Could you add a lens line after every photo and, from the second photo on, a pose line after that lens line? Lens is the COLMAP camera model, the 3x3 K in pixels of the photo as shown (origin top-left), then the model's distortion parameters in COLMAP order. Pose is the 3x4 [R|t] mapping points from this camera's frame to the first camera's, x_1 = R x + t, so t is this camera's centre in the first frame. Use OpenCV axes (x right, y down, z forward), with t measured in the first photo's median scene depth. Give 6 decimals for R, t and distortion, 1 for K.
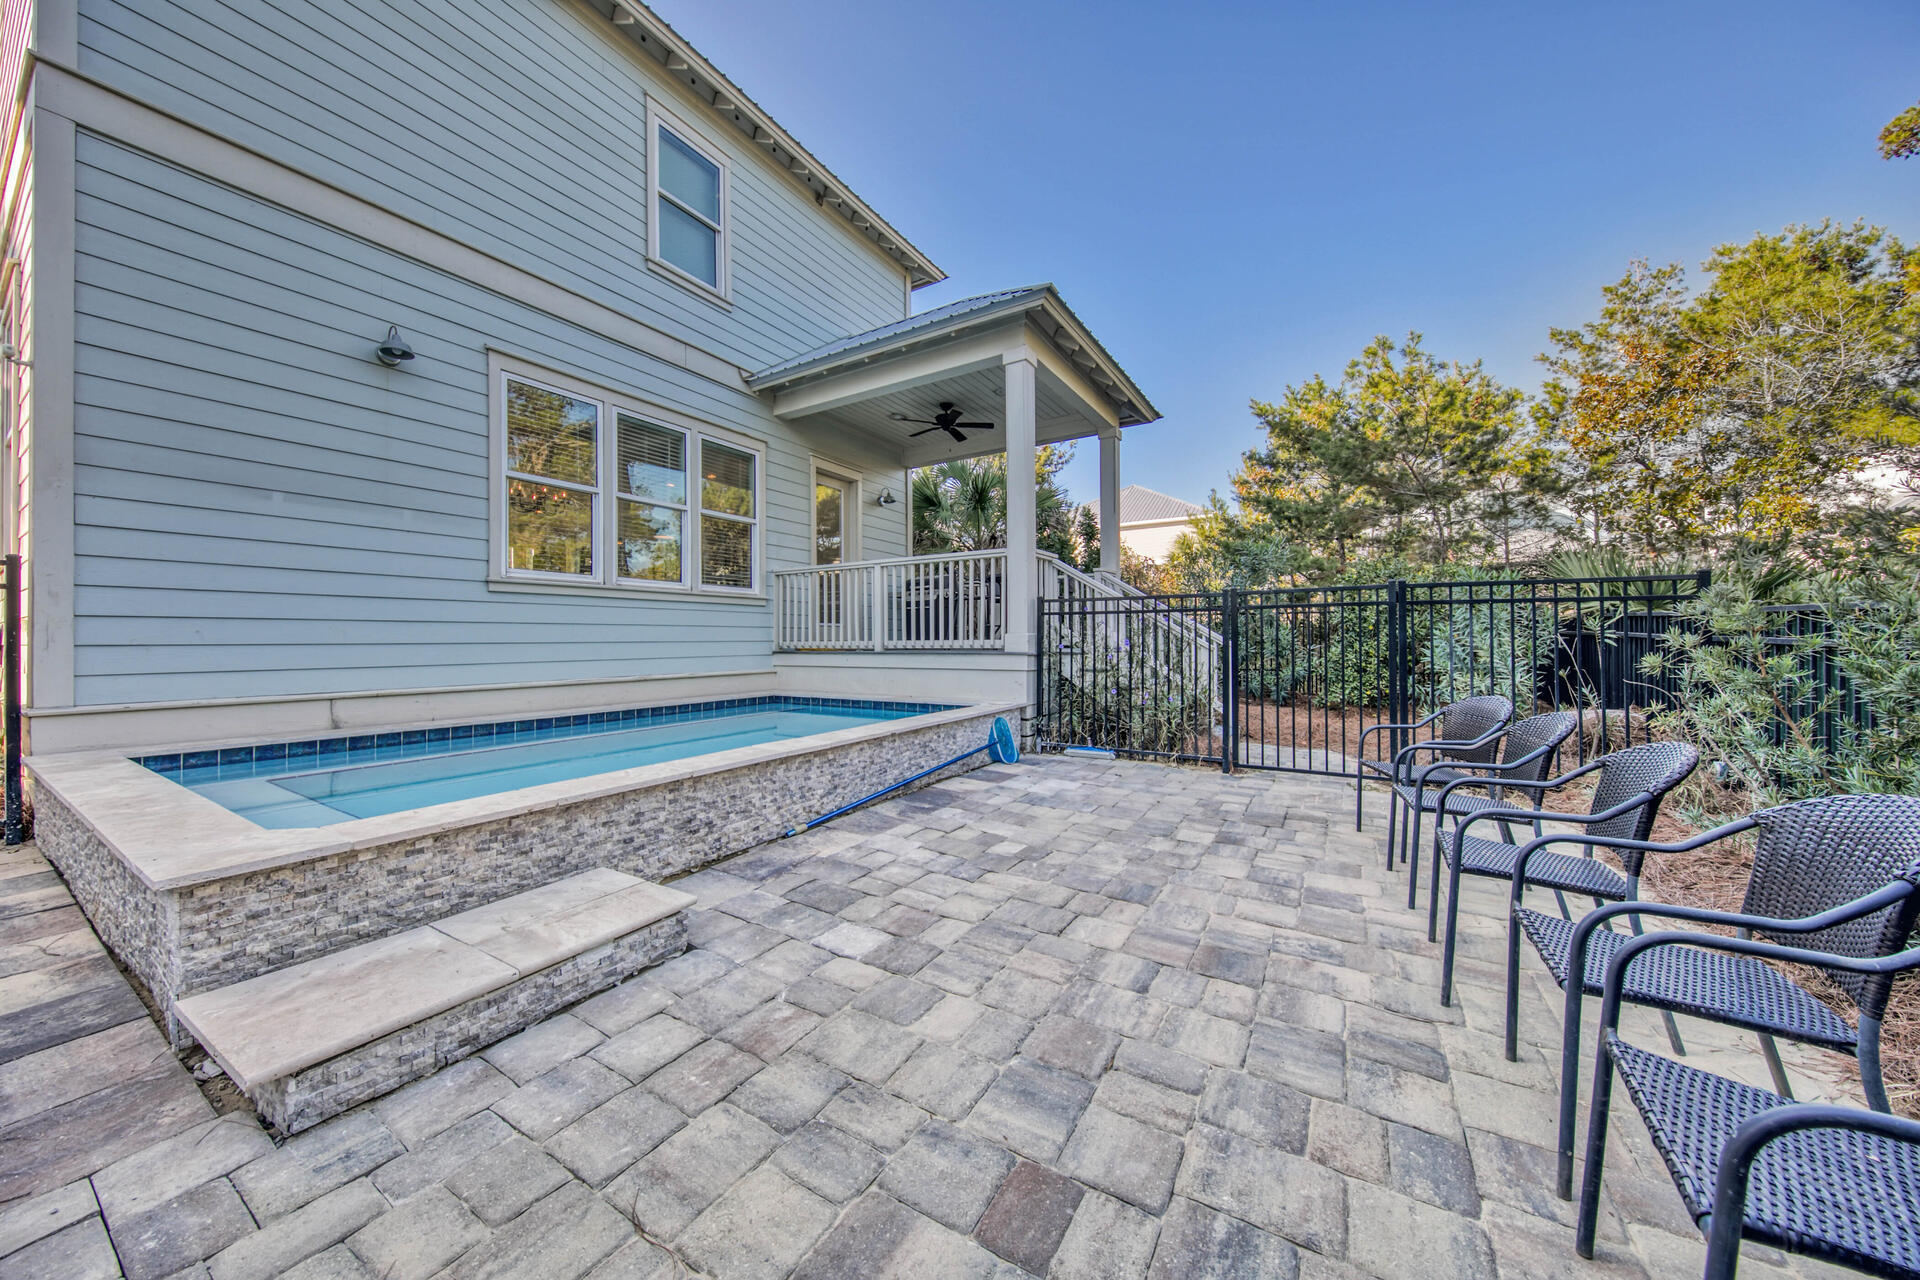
lens RADIAL K [[648.8, 0, 961.1], [0, 648.8, 636.0], [0, 0, 1]] dist [-0.001455, -0.000338]
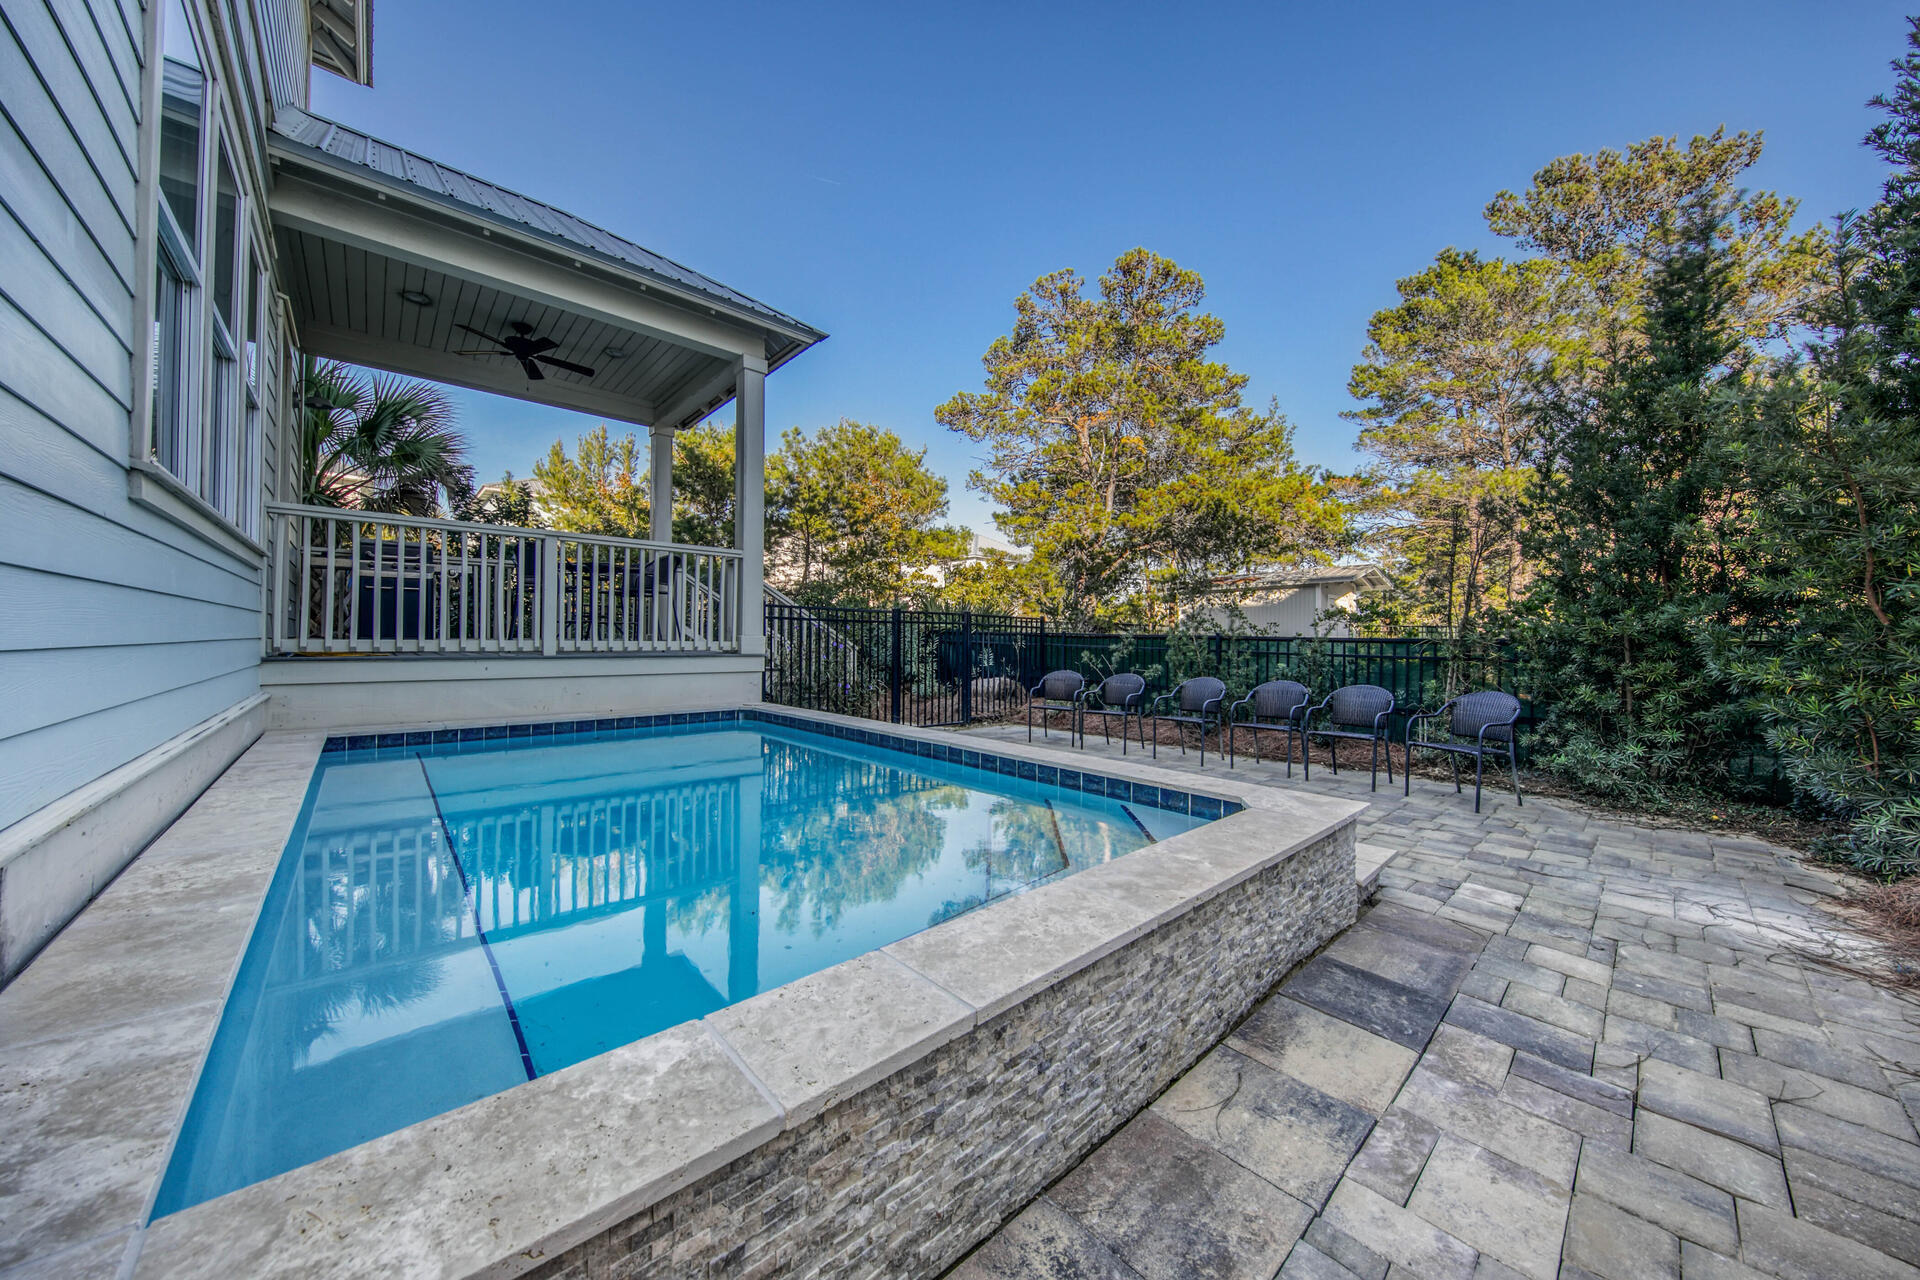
lens RADIAL K [[648.8, 0, 961.1], [0, 648.8, 636.0], [0, 0, 1]] dist [-0.001455, -0.000338]
pose [[0.279646, 0.013843, 0.960003, -0.701833], [-0.019742, 0.999768, -0.008665, -0.001096], [-0.959900, -0.016530, 0.279854, 0.350172]]
